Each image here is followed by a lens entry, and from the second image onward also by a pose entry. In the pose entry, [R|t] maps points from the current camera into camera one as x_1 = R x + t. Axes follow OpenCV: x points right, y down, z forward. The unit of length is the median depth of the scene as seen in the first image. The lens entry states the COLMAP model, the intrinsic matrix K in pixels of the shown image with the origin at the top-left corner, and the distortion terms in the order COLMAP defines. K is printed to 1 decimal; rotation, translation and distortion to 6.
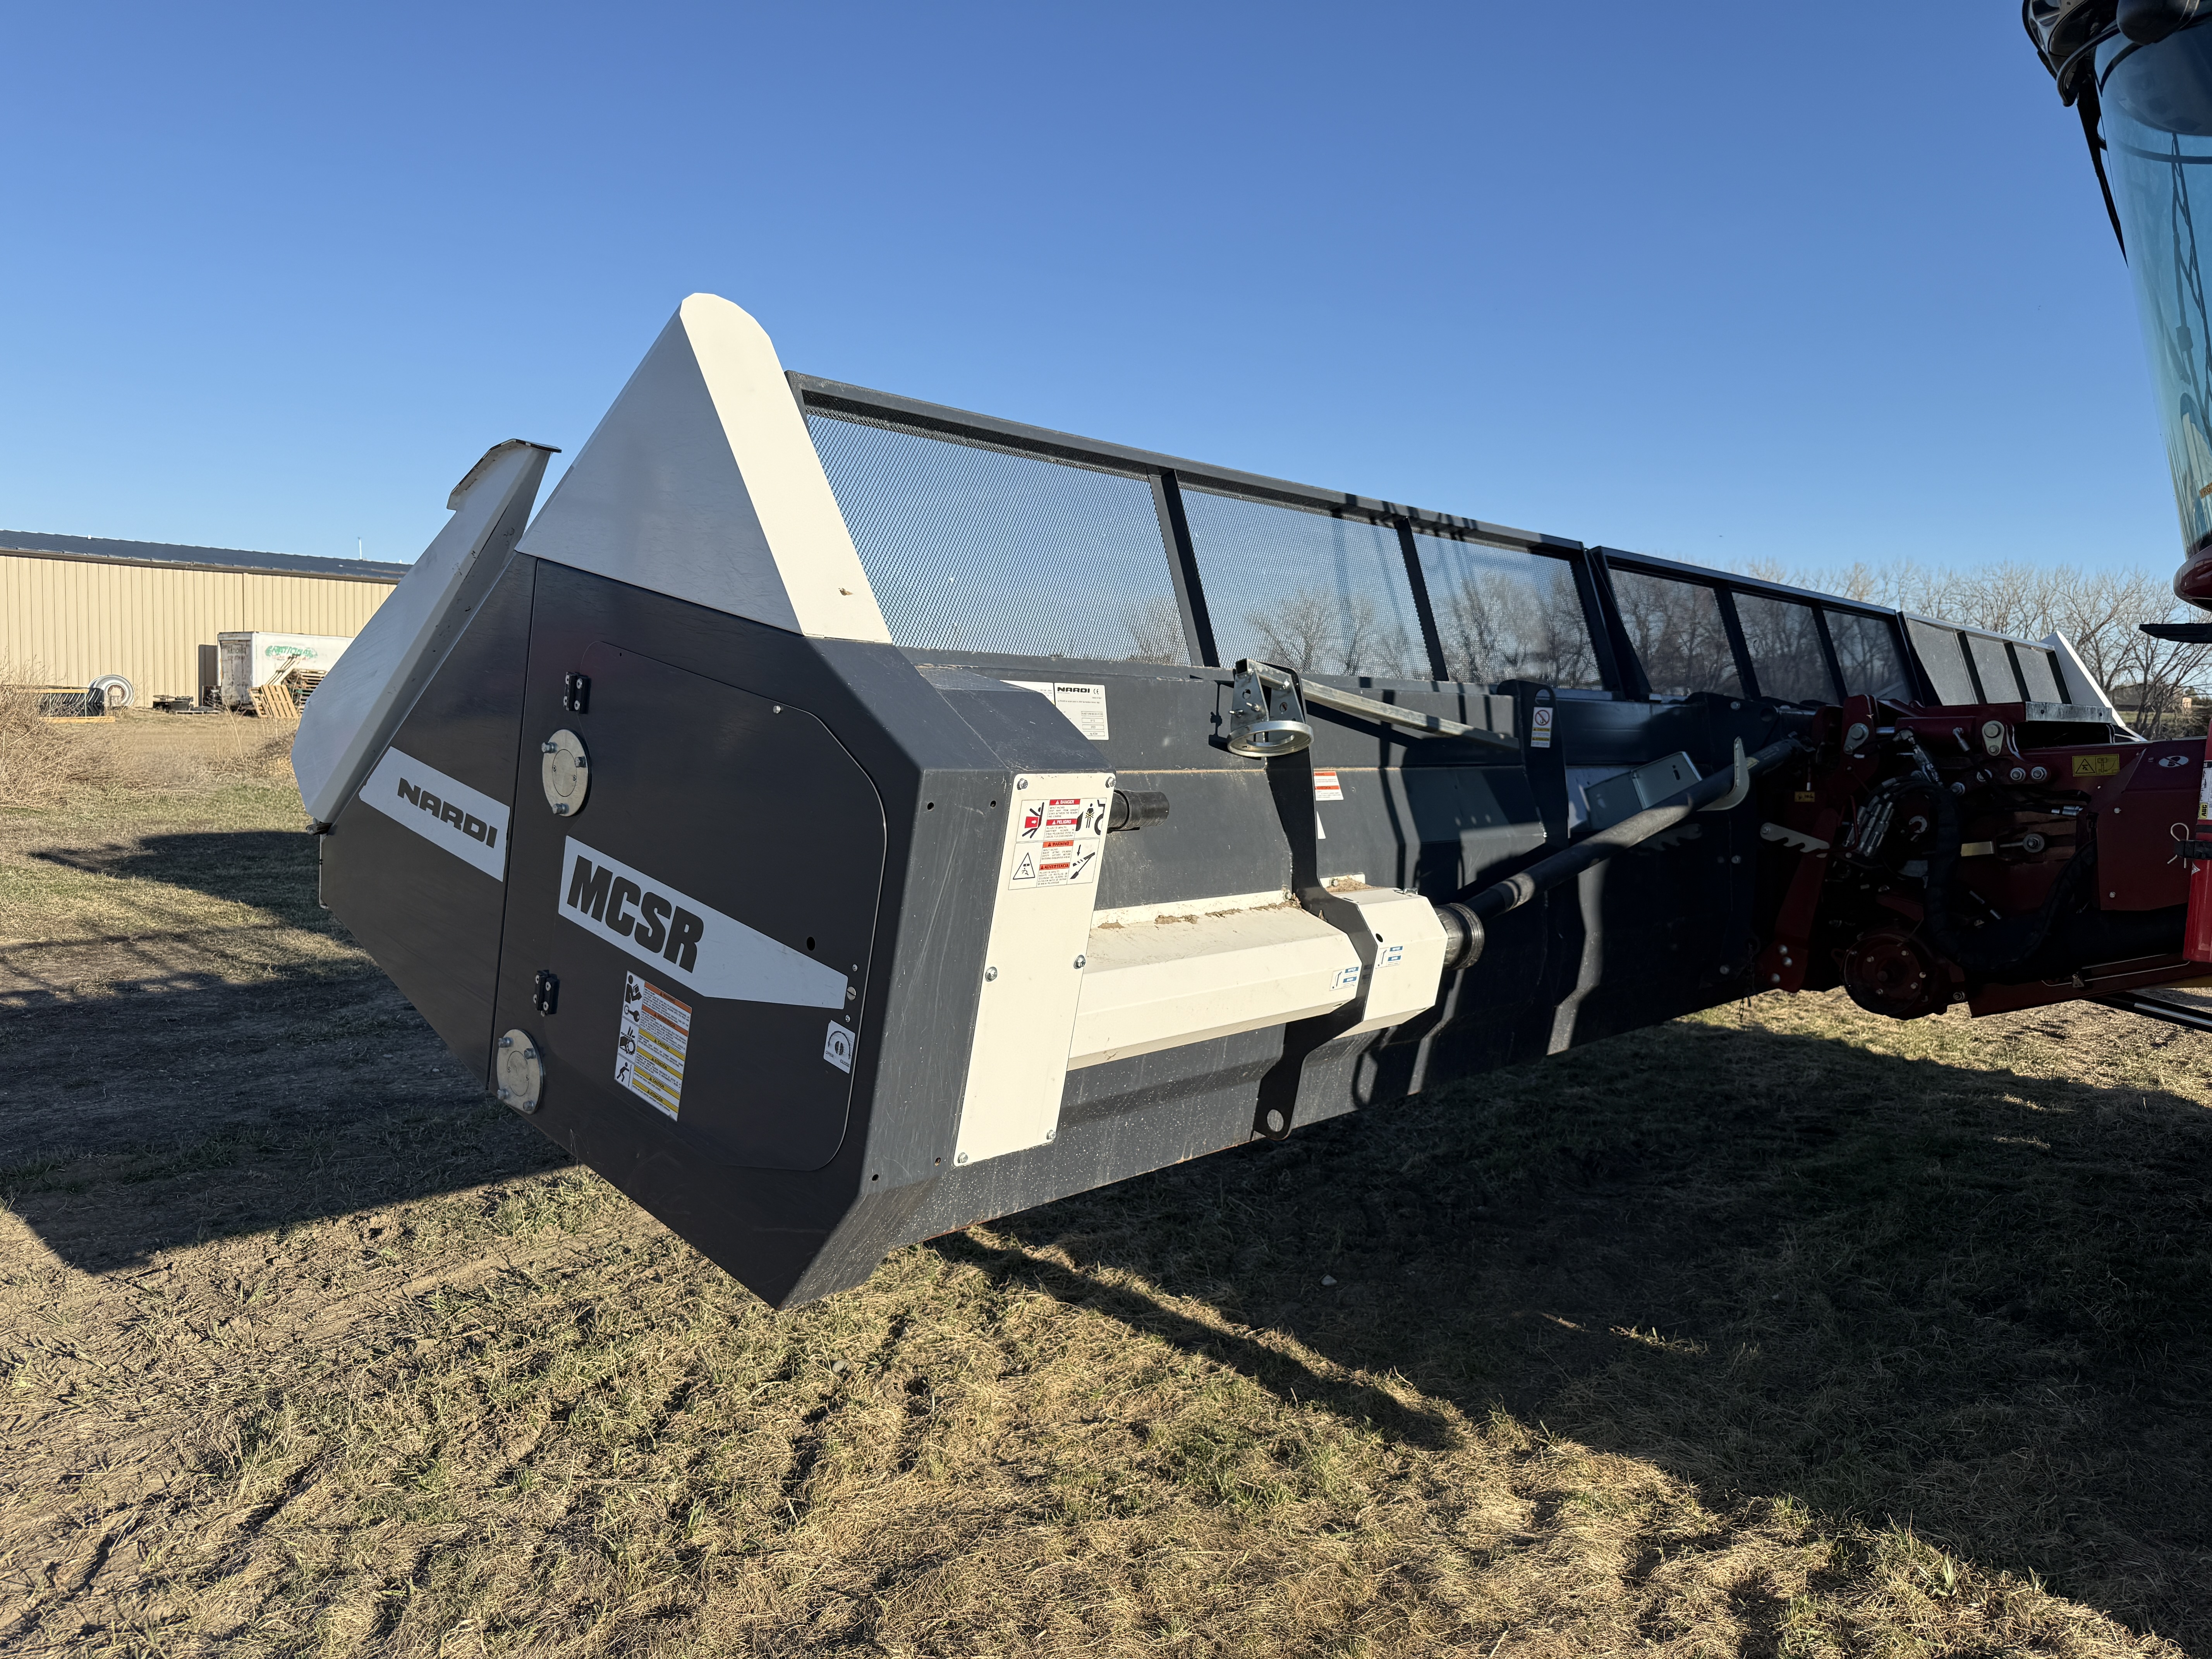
lens RADIAL K [[1553.1, 0, 1106.0], [0, 1553.1, 829.5], [0, 0, 1]] dist [0.148608, -0.253509]
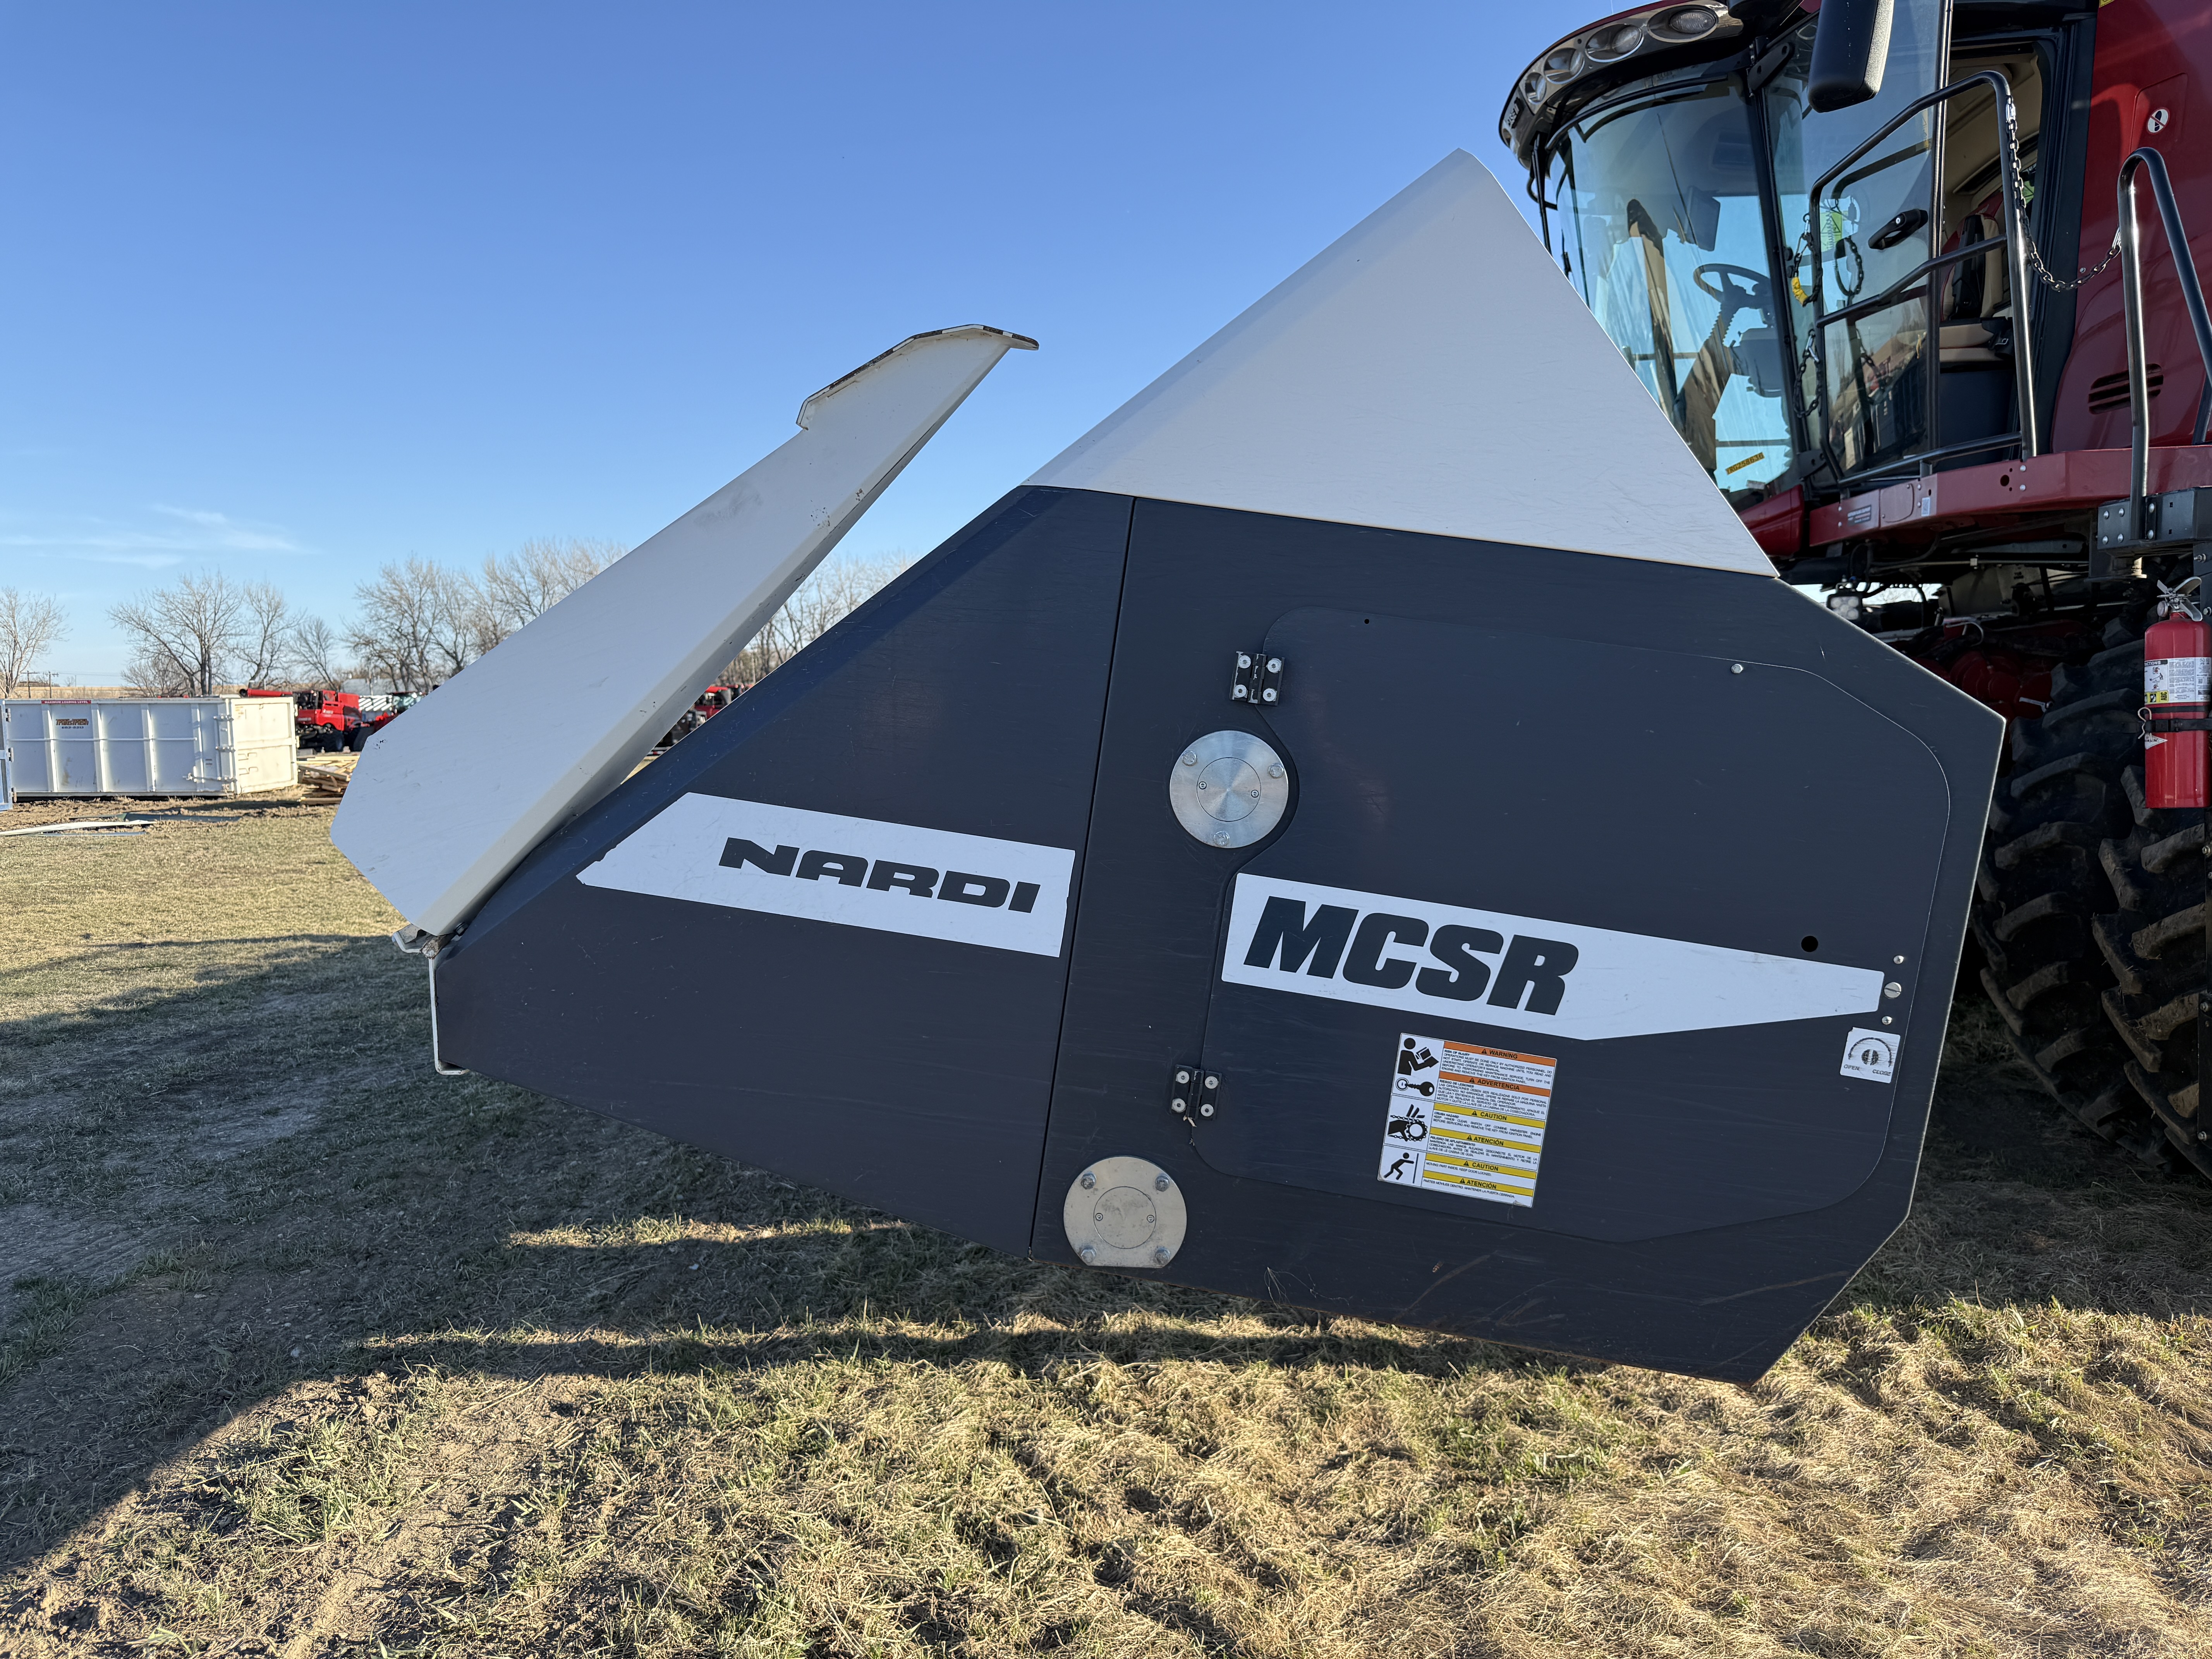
lens RADIAL K [[1553.1, 0, 1106.0], [0, 1553.1, 829.5], [0, 0, 1]] dist [0.148608, -0.253509]
pose [[0.796089, -0.113865, 0.594371, -0.854590], [0.109491, 0.993032, 0.043587, -0.057348], [-0.595192, 0.030379, 0.803009, 0.467340]]
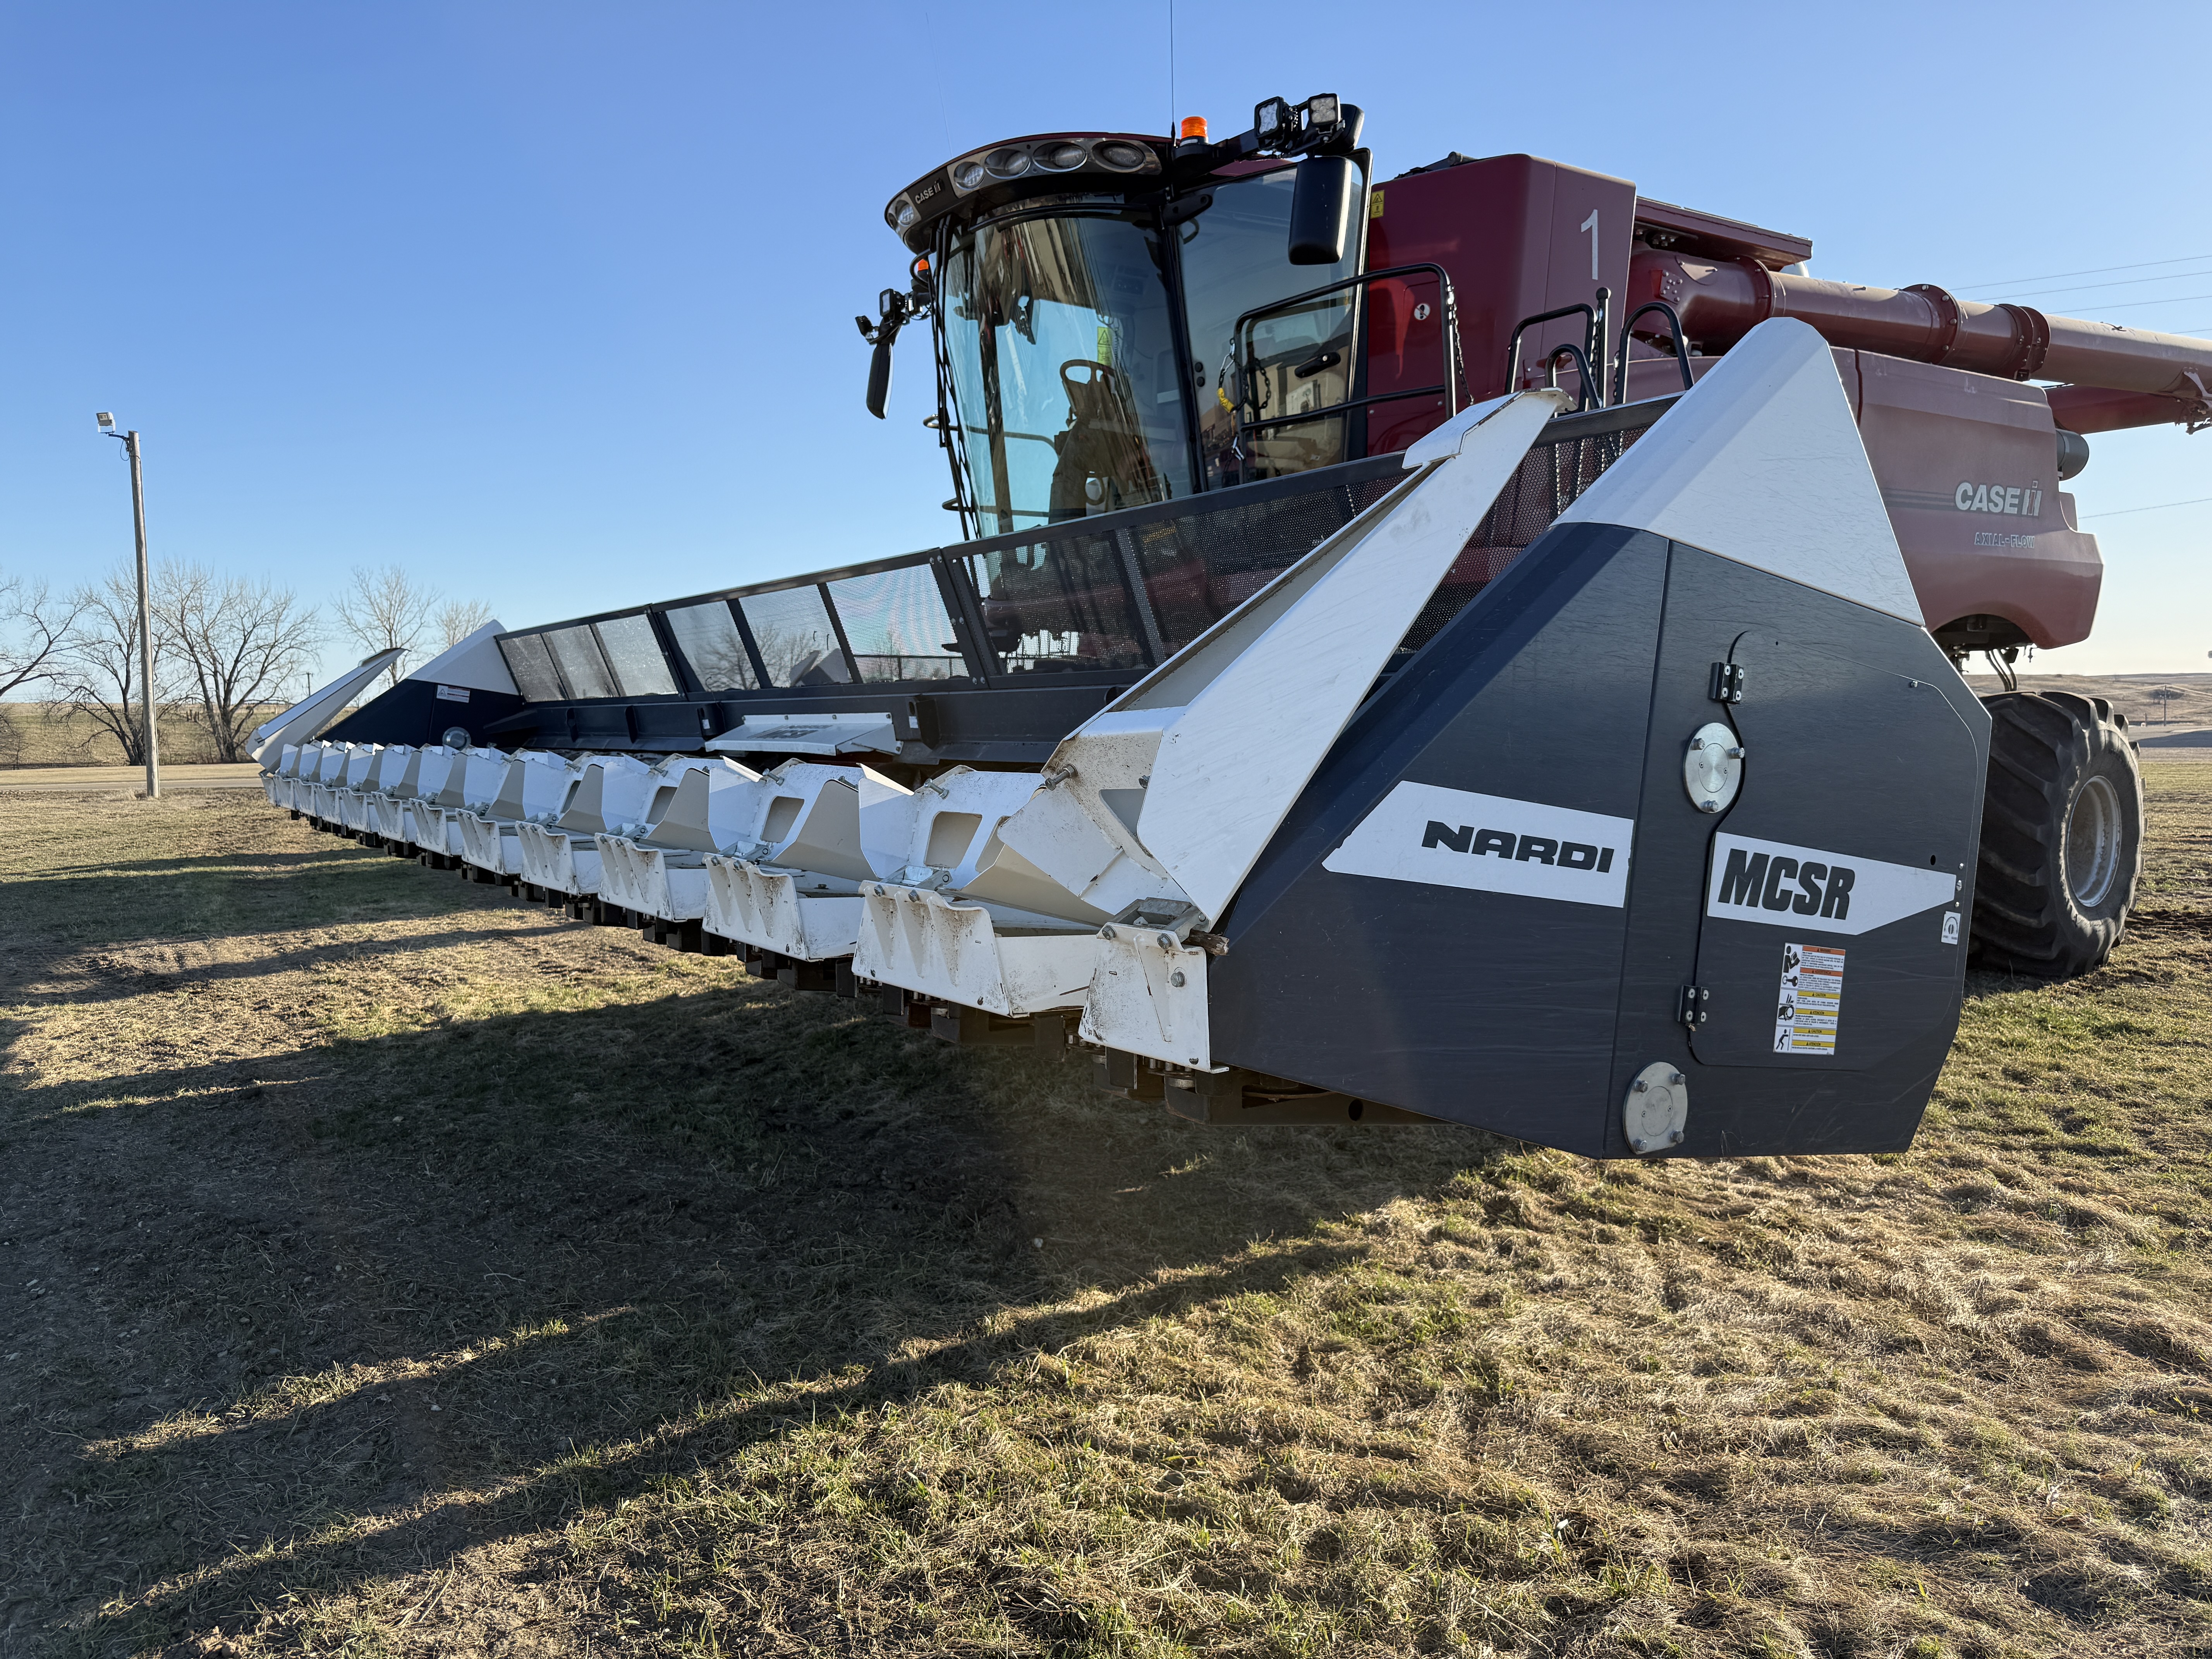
lens RADIAL K [[1578.5, 0, 1106.0], [0, 1578.5, 829.5], [0, 0, 1]] dist [0.007260, -0.003619]
pose [[0.223184, -0.120371, 0.967316, -1.413090], [0.110944, 0.989035, 0.097476, -0.138511], [-0.968442, 0.085563, 0.234091, 1.178412]]
